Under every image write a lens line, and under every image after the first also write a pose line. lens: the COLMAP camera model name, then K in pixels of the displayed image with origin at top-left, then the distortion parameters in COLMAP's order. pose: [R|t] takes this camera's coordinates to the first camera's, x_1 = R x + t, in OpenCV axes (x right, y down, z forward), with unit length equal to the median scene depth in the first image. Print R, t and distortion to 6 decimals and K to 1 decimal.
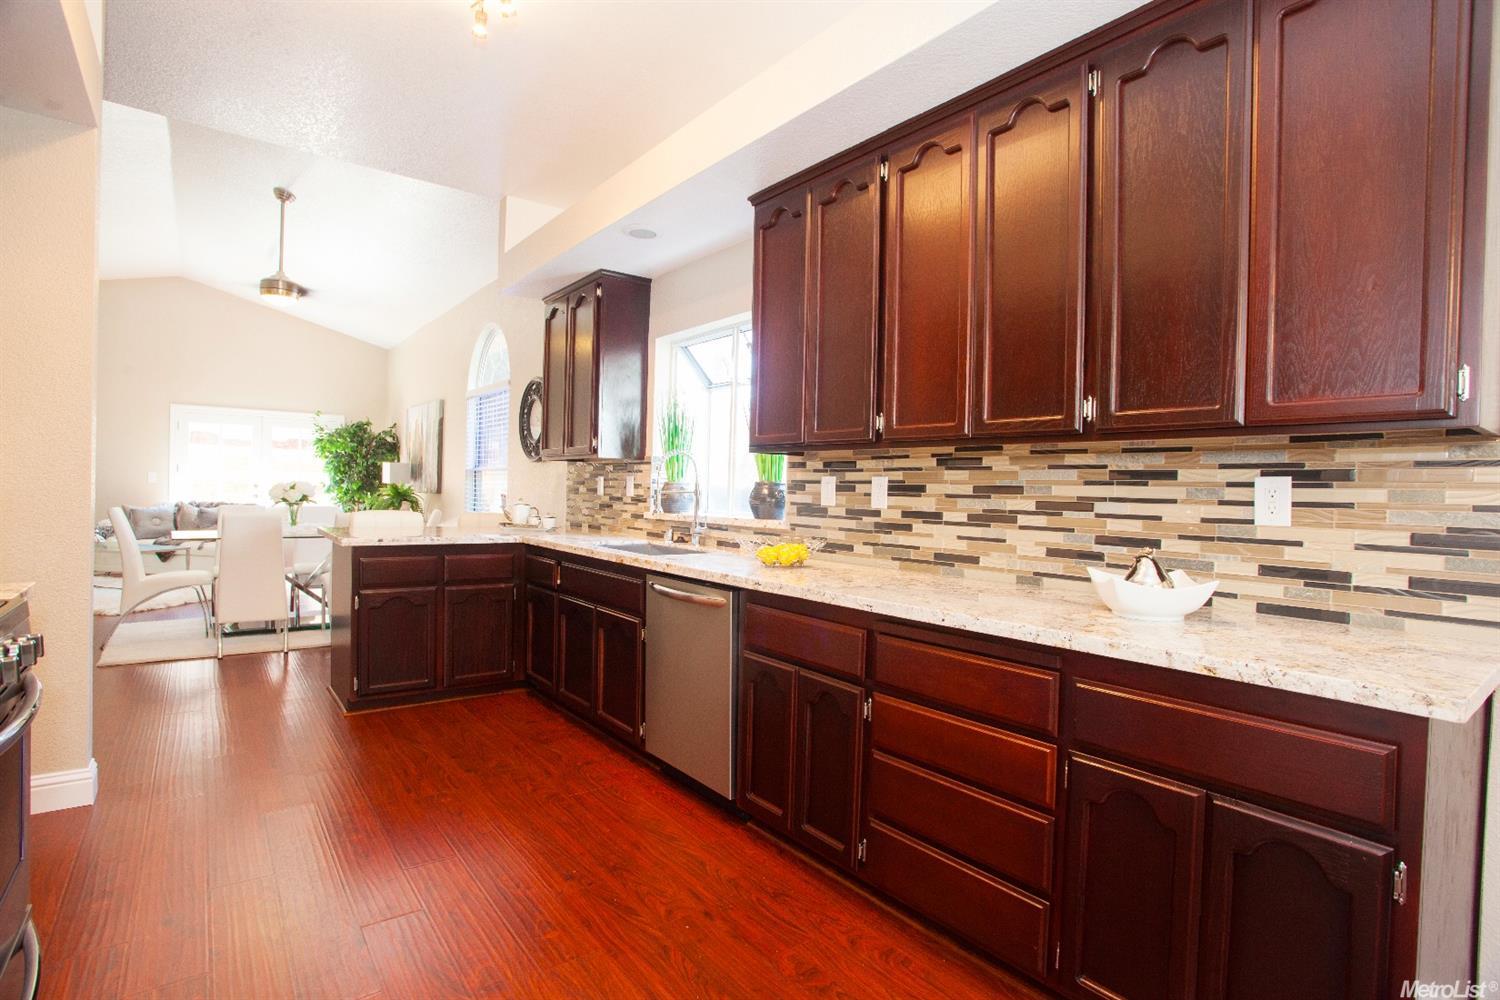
lens RADIAL K [[758.1, 0, 750.0], [0, 758.1, 500.0], [0, 0, 1]] dist [-0.036594, 0.000414]
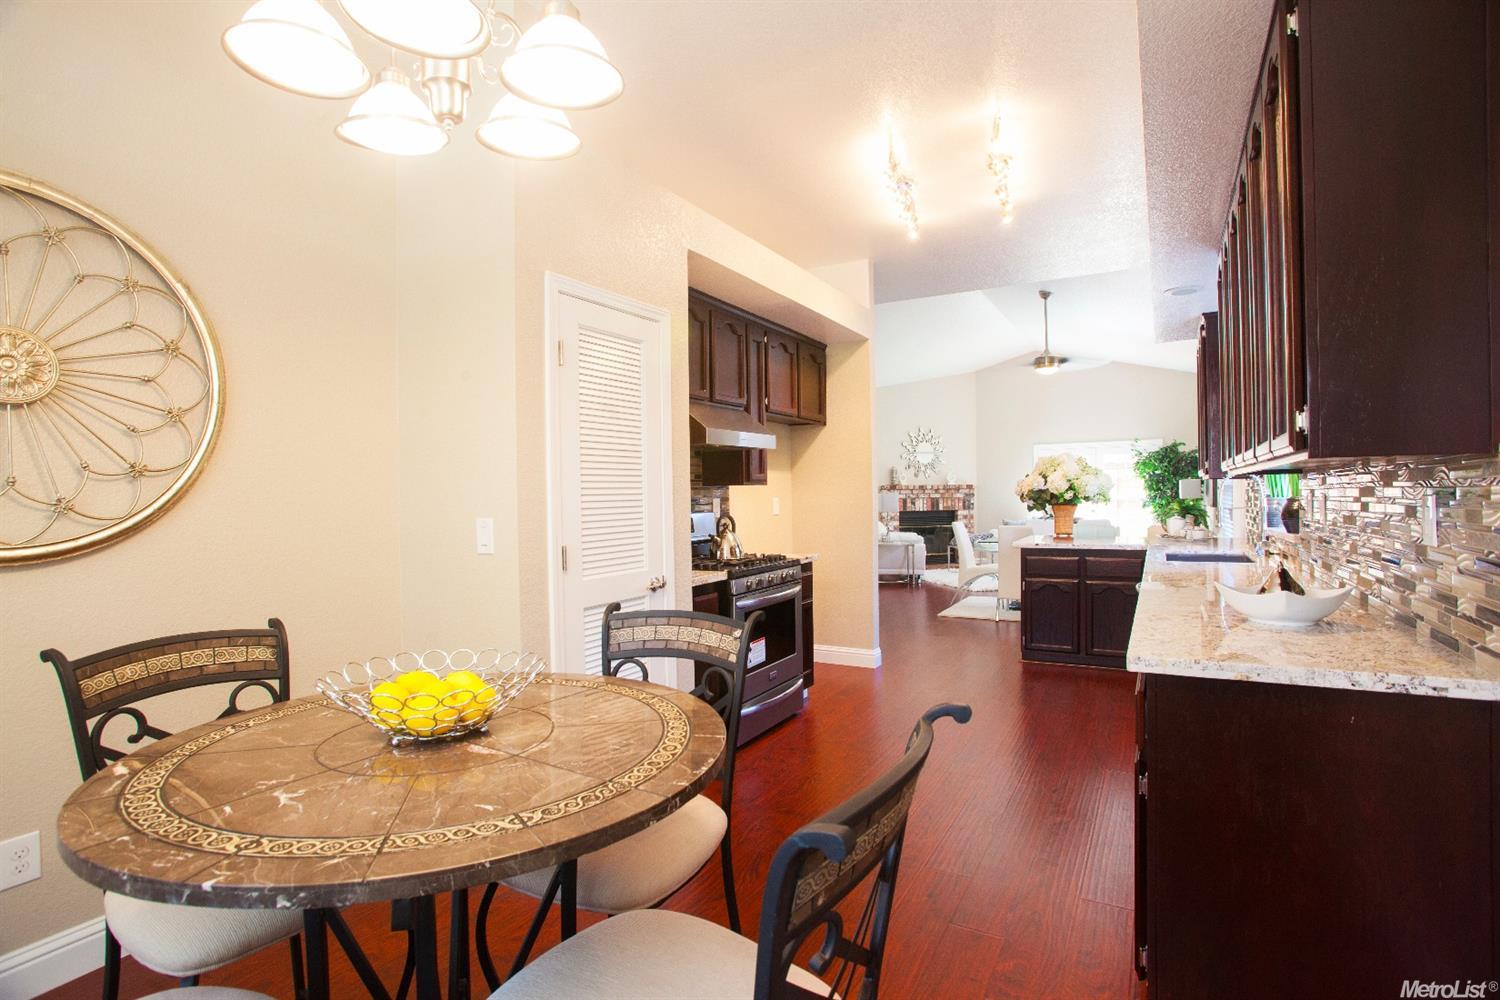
lens RADIAL K [[758.1, 0, 750.0], [0, 758.1, 500.0], [0, 0, 1]] dist [-0.036594, 0.000414]
pose [[0.393349, -0.023551, -0.919087, 0.302003], [0.011274, 0.999720, -0.020792, -0.003794], [0.919320, -0.002183, 0.393505, -0.039400]]
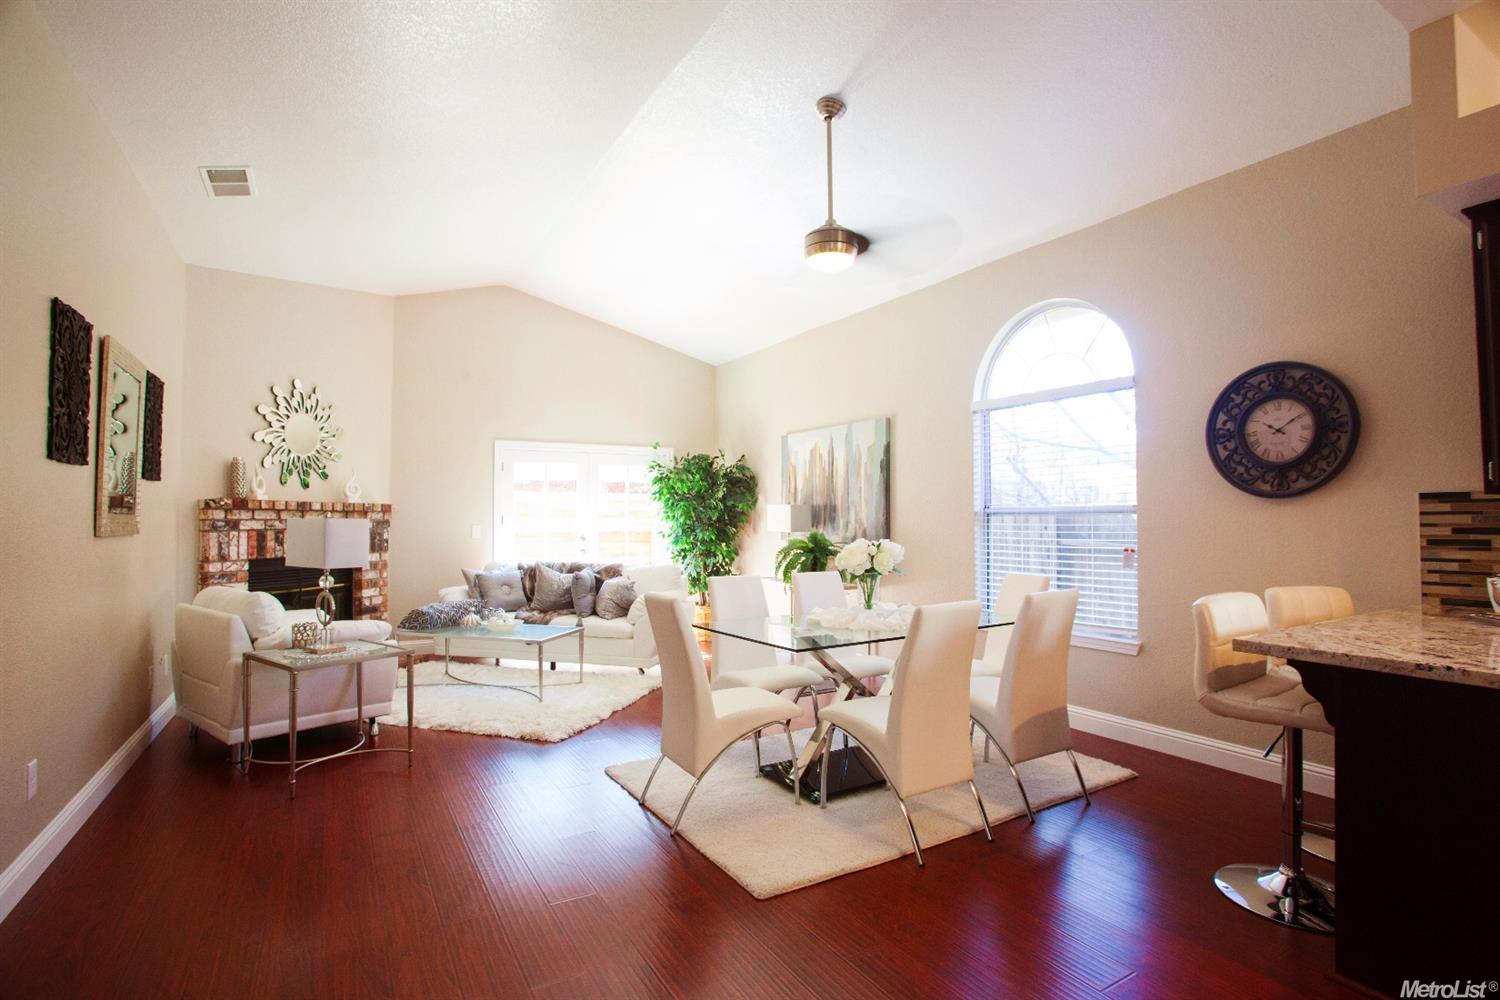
lens RADIAL K [[758.1, 0, 750.0], [0, 758.1, 500.0], [0, 0, 1]] dist [-0.036594, 0.000414]
pose [[0.988789, -0.028184, -0.146636, -0.428117], [0.021986, 0.998802, -0.043722, -0.022694], [0.147693, 0.040008, 0.988224, 0.238895]]
